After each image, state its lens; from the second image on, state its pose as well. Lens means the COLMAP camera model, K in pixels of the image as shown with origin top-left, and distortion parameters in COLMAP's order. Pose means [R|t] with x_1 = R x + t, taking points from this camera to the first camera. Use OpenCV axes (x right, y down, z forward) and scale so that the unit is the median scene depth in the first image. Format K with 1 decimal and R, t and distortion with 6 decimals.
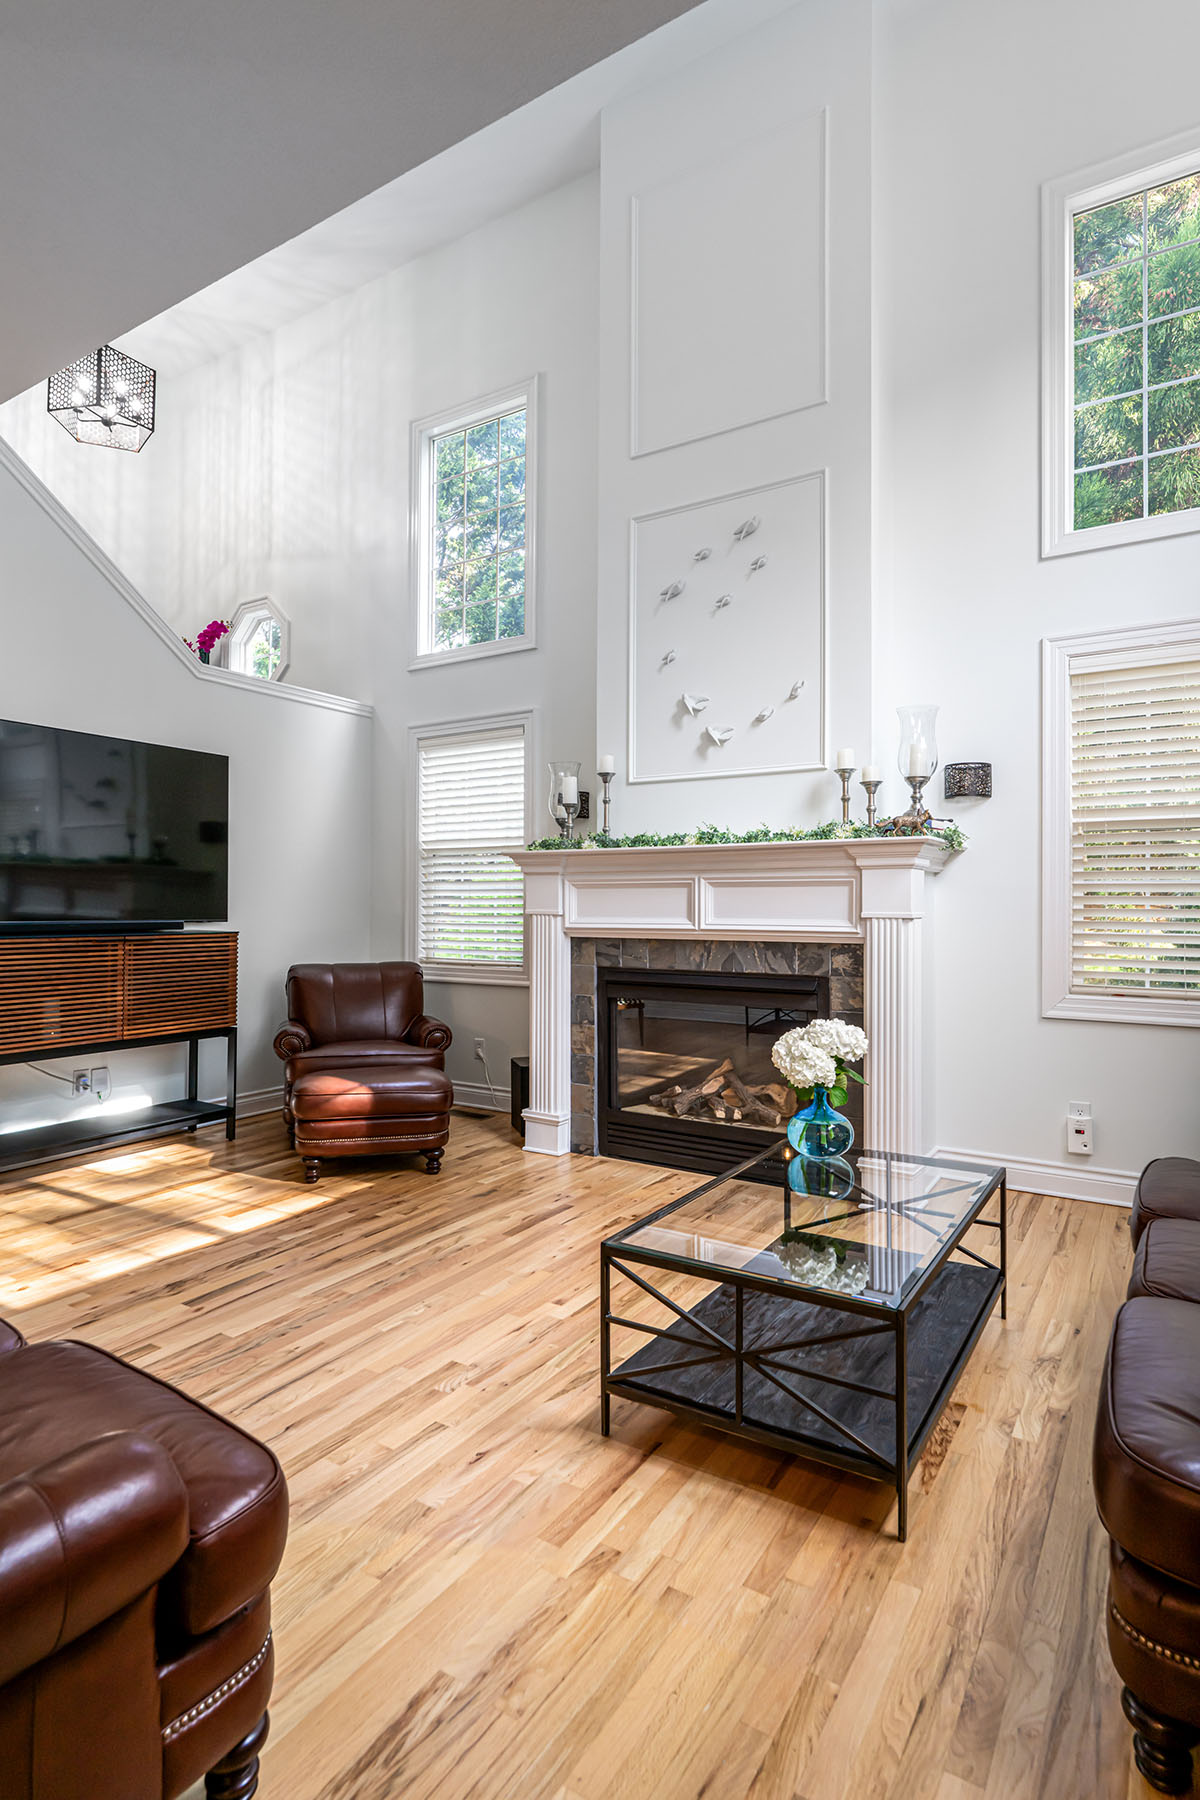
lens RADIAL K [[941.7, 0, 583.1], [0, 941.7, 883.3], [0, 0, 1]] dist [0.001852, -0.001033]
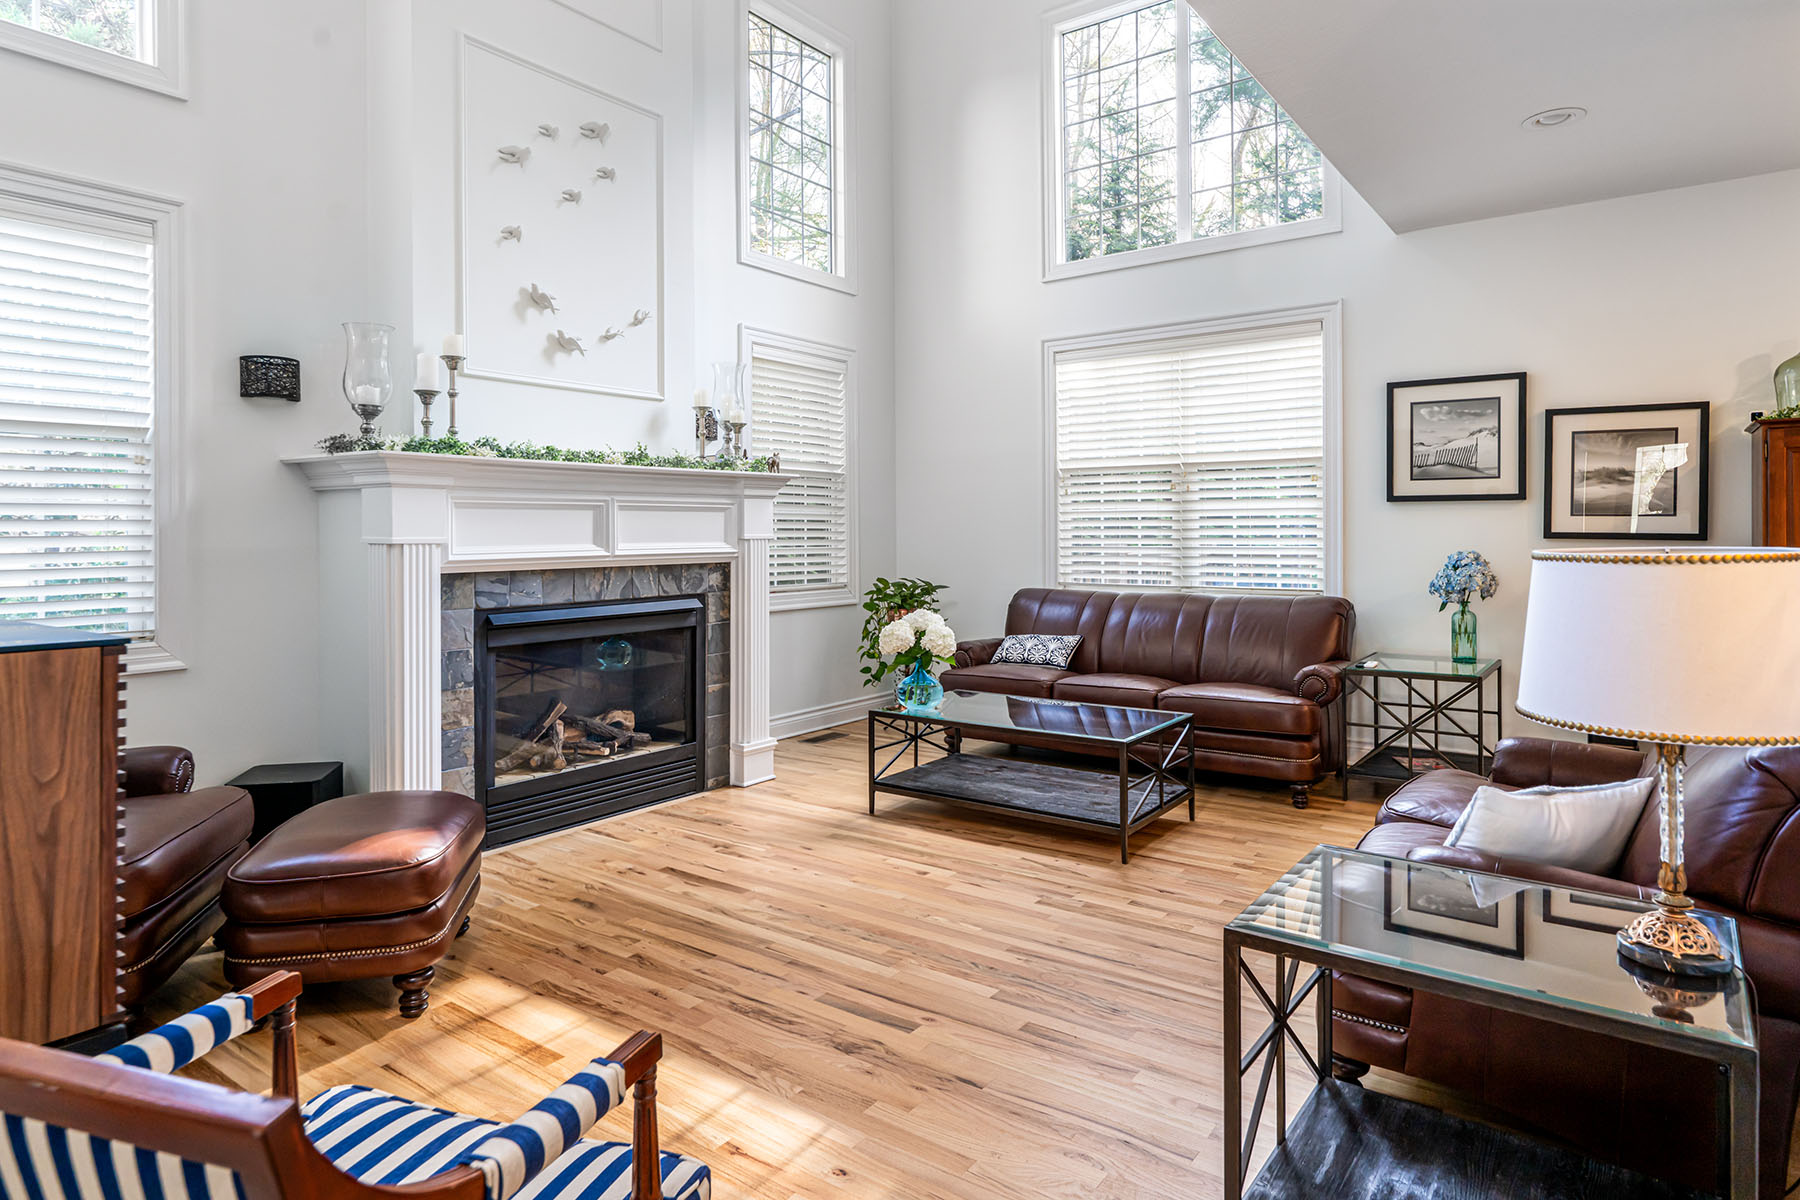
lens RADIAL K [[1047.0, 0, 900.8], [0, 1047.0, 520.5], [0, 0, 1]] dist [0.000770, 0.001348]
pose [[0.052541, 0.003918, 0.998611, -0.921846], [-0.018823, 0.999819, -0.002932, 0.012517], [-0.998441, -0.018643, 0.052605, 0.682879]]
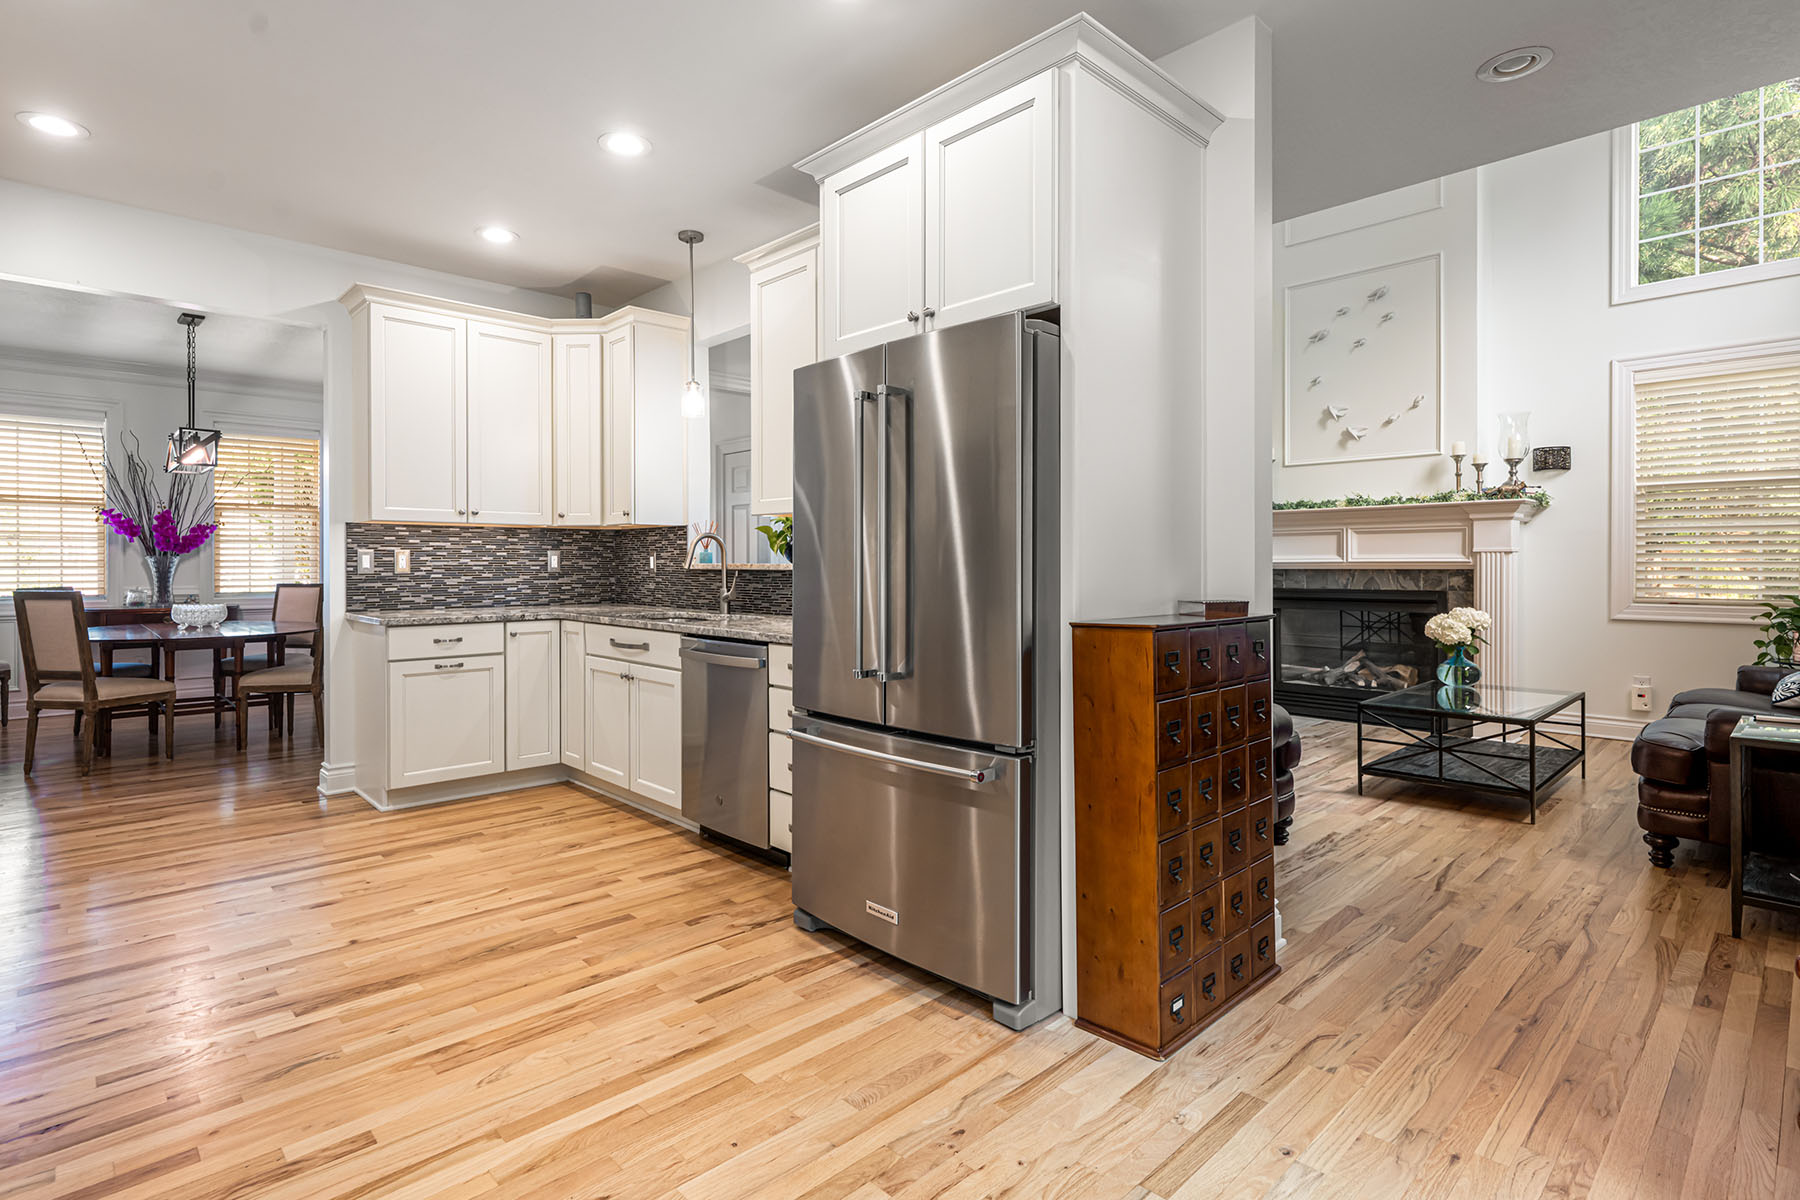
lens RADIAL K [[881.7, 0, 866.8], [0, 881.7, 560.9], [0, 0, 1]] dist [0.005122, -0.001979]
pose [[0.969286, -0.006565, -0.245847, -0.289114], [0.011364, 0.999772, 0.018105, 0.012485], [0.245672, -0.020343, 0.969139, -0.601439]]
